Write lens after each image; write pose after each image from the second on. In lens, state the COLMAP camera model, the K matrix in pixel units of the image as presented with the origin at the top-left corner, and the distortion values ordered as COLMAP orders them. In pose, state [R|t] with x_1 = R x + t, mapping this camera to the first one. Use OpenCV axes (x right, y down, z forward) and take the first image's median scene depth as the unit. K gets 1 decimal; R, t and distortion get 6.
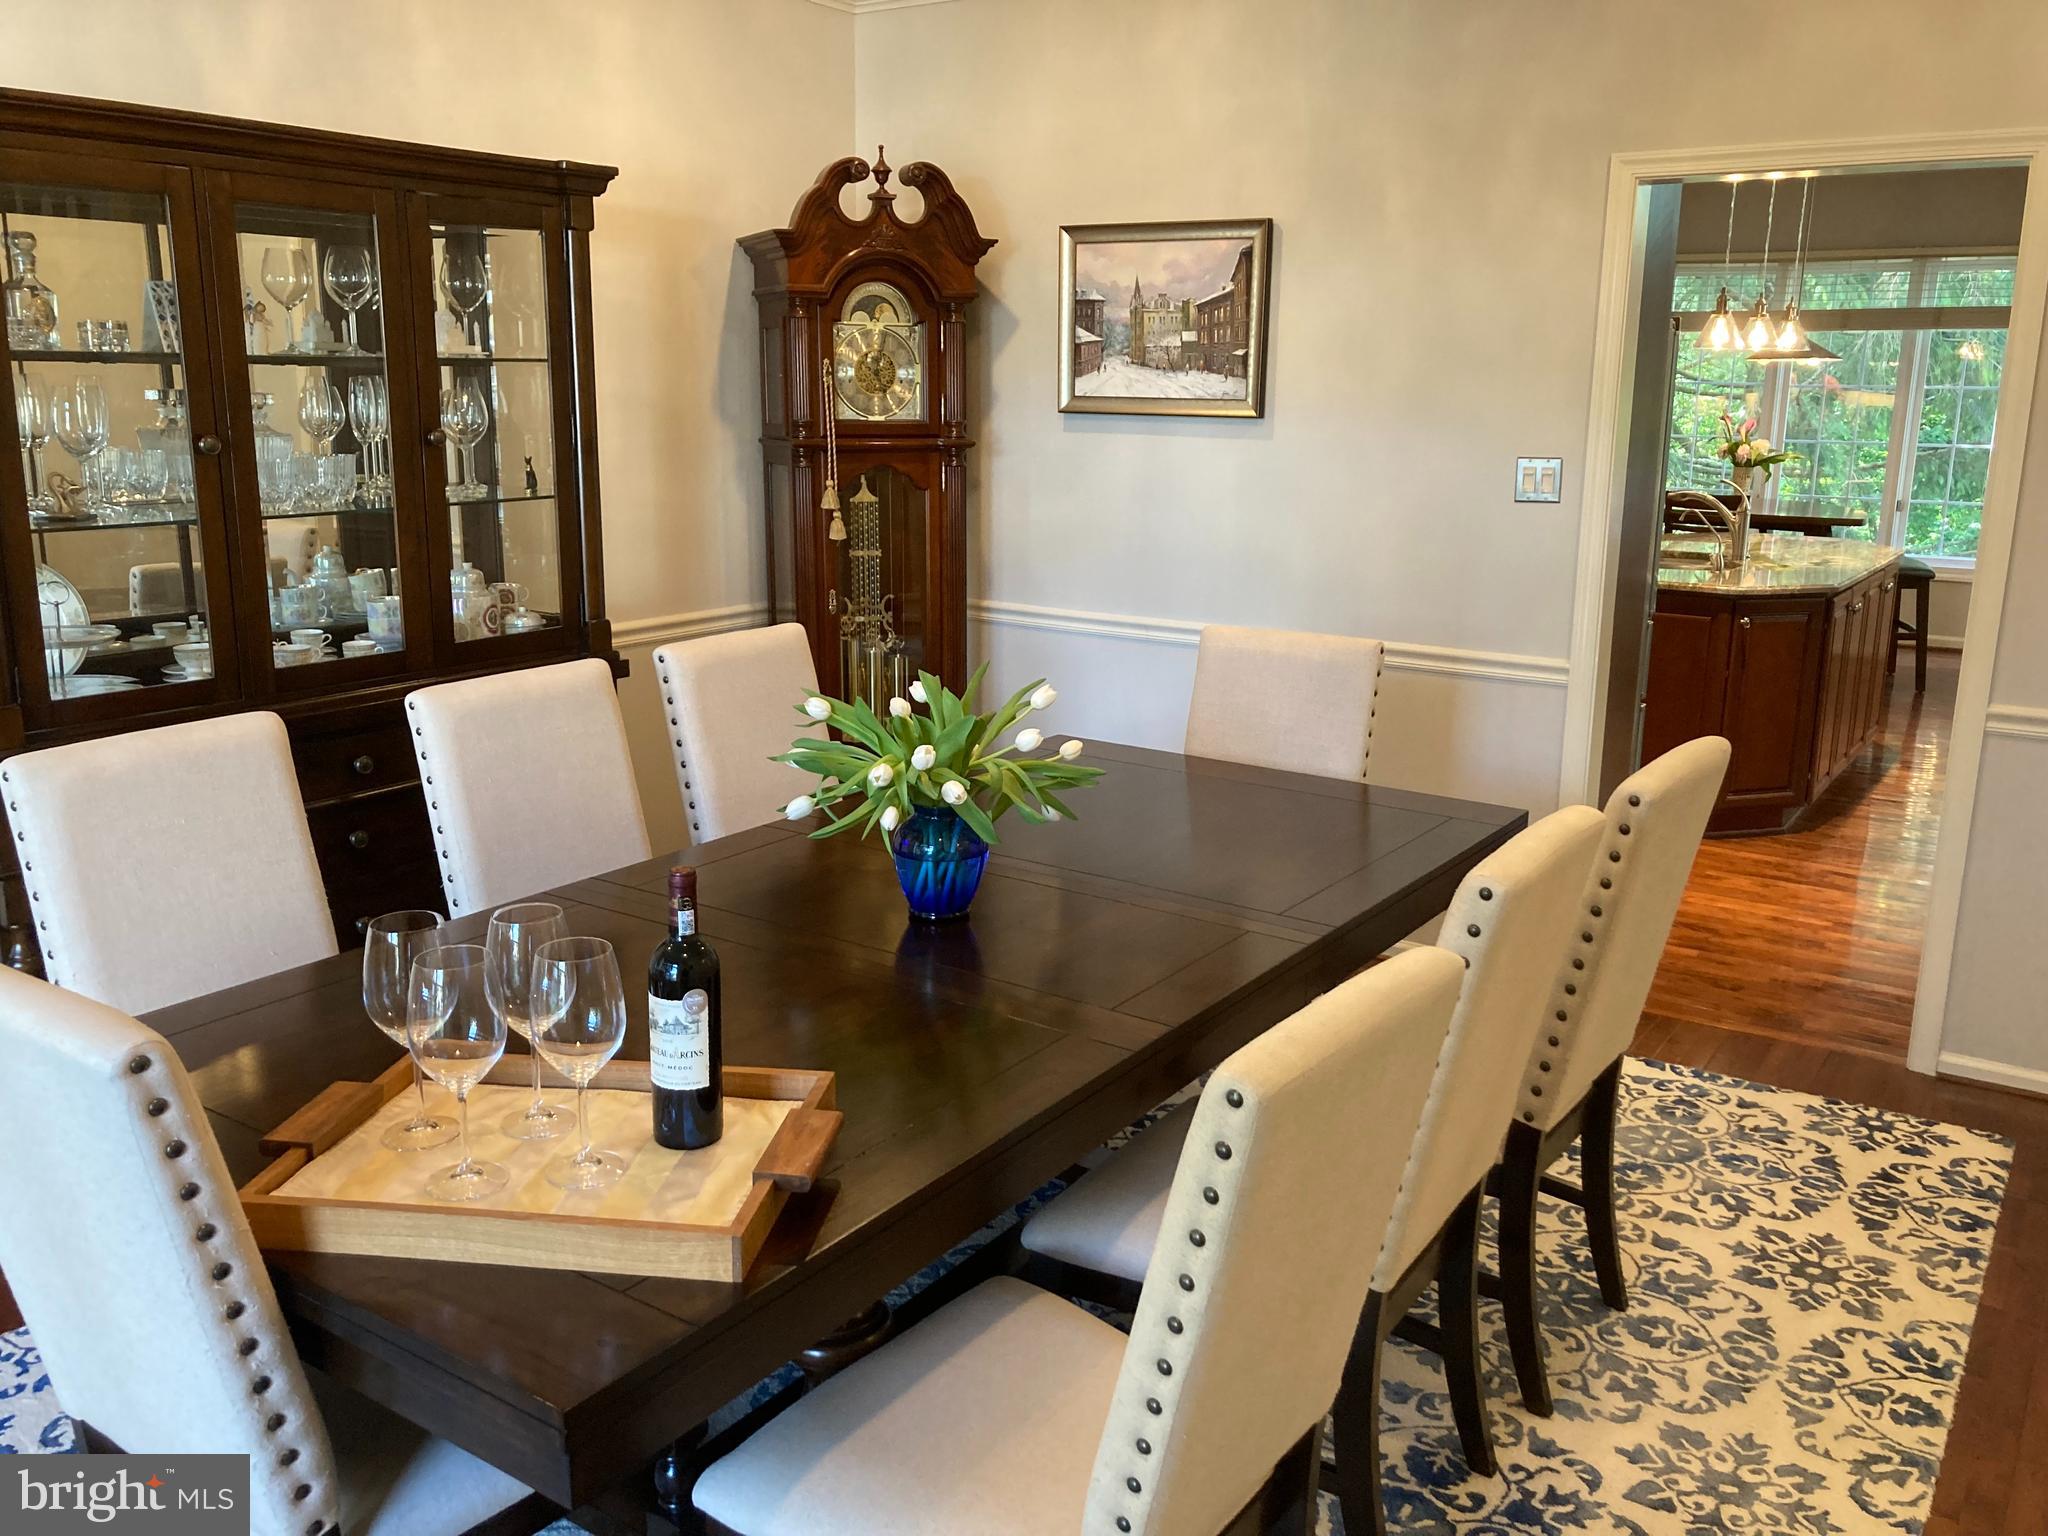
lens RADIAL K [[1697.8, 0, 1026.5], [0, 1697.8, 769.9], [0, 0, 1]] dist [-0.010446, -0.004589]
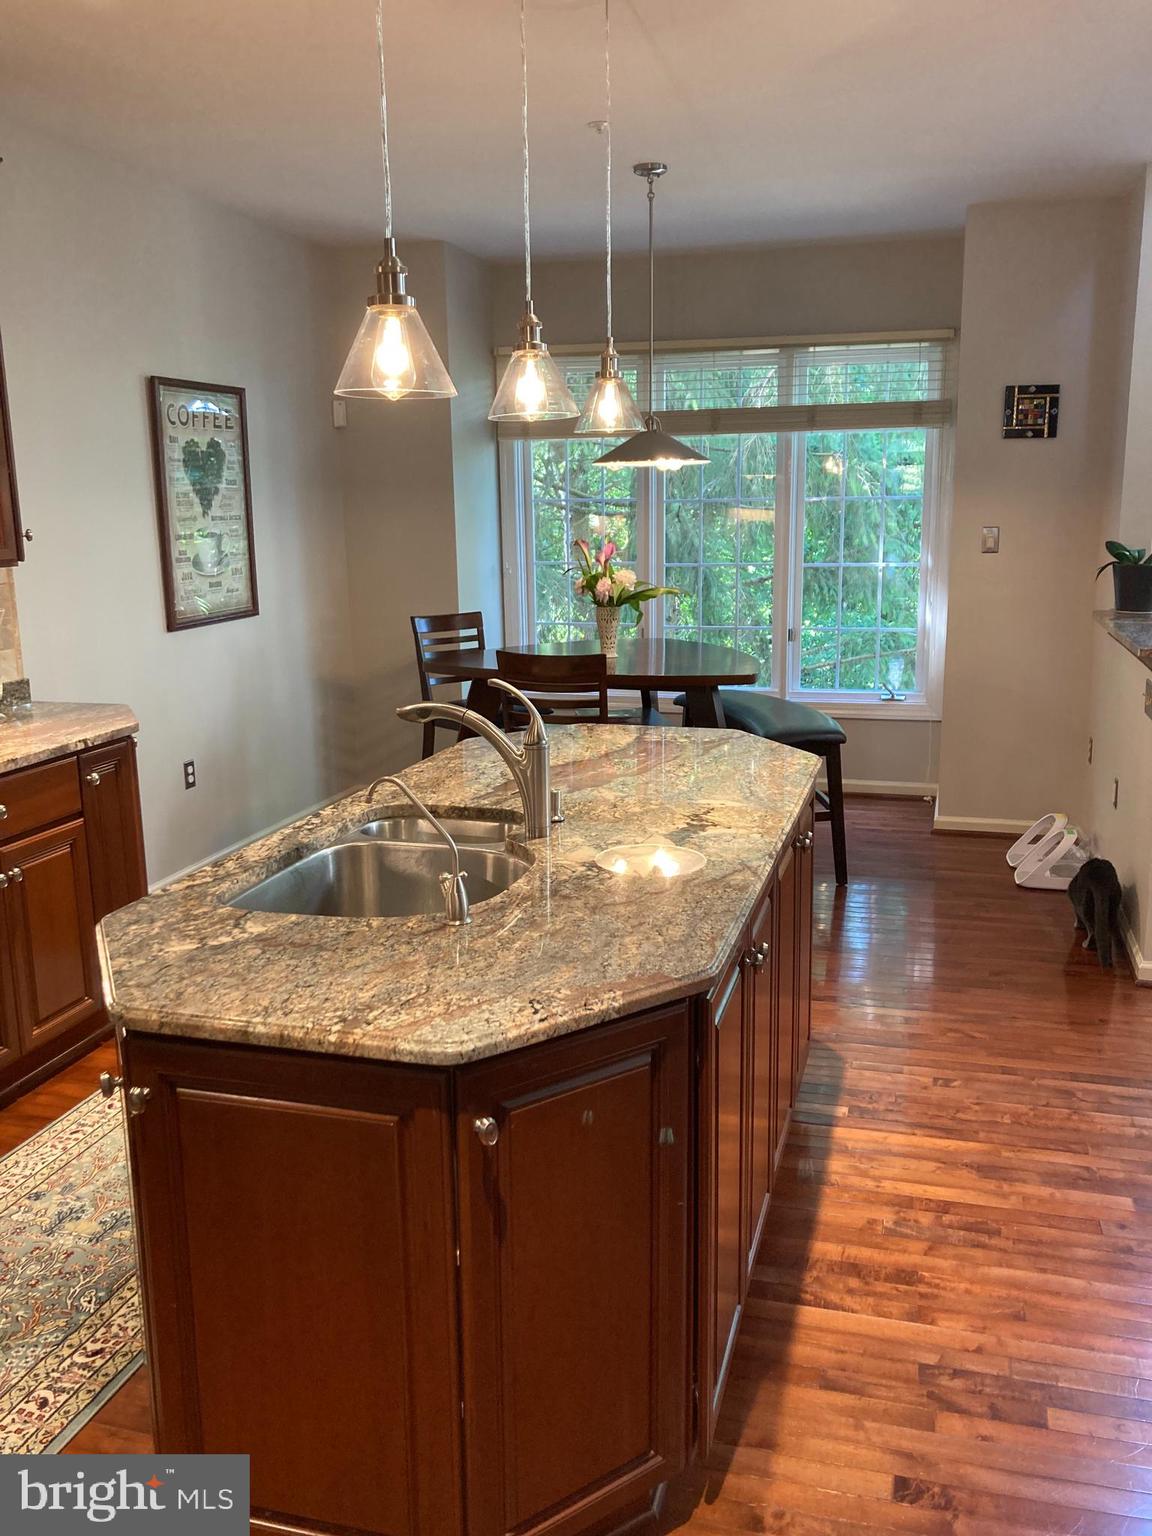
lens RADIAL K [[1273.4, 0, 577.6], [0, 1273.4, 765.4], [0, 0, 1]] dist [-0.010446, -0.004589]
pose [[0.948966, -0.086418, 0.303306, 0.215888], [0.095471, 0.995317, -0.015120, -0.093774], [-0.300579, 0.043305, 0.952773, 0.429438]]
